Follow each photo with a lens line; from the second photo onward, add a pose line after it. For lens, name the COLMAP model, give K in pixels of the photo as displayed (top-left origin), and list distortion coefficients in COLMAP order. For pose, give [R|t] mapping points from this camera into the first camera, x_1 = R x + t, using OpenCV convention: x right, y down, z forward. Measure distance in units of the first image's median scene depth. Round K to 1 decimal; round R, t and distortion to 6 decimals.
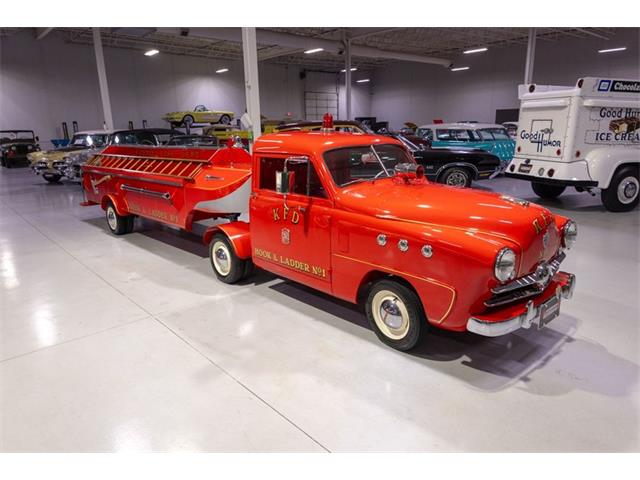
lens RADIAL K [[443.5, 0, 318.8], [0, 443.5, 240.2], [0, 0, 1]] dist [-0.004399, -0.001203]
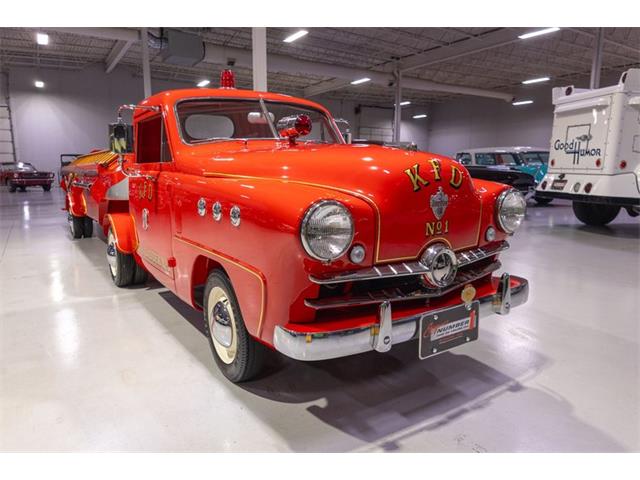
lens RADIAL K [[445.7, 0, 318.6], [0, 445.7, 240.2], [0, 0, 1]] dist [-0.002586, -0.004260]
pose [[0.988912, 0.040897, -0.142758, 0.149787], [-0.053517, 0.994882, -0.085708, 0.035726], [0.138523, 0.092398, 0.986040, 0.135688]]
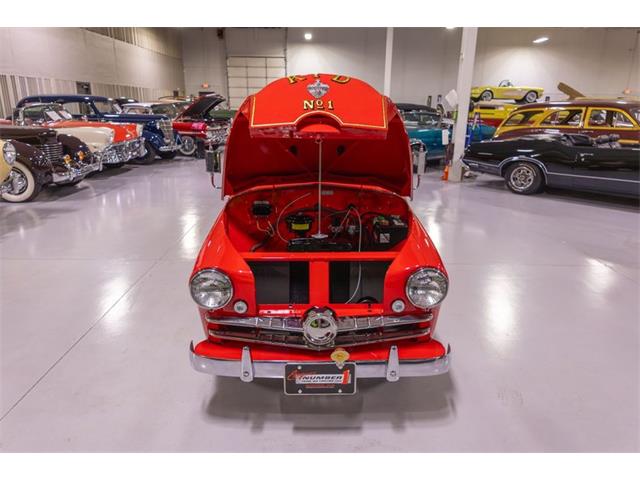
lens RADIAL K [[449.3, 0, 319.5], [0, 449.3, 238.6], [0, 0, 1]] dist [0.004204, -0.000058]
pose [[0.757614, 0.220257, -0.614417, 0.318540], [-0.193008, 0.974844, 0.111472, -0.048737], [0.623514, 0.034135, 0.781067, 0.150253]]
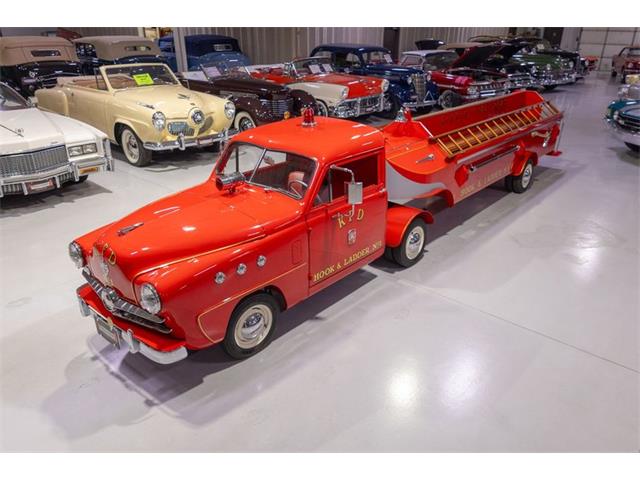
lens RADIAL K [[494.5, 0, 333.3], [0, 494.5, 238.6], [0, 0, 1]] dist [0.081635, -0.057156]
pose [[0.140616, 0.424002, -0.894678, 0.555192], [-0.265690, 0.886671, 0.378449, -0.225138], [0.953748, 0.184491, 0.237334, 0.415795]]
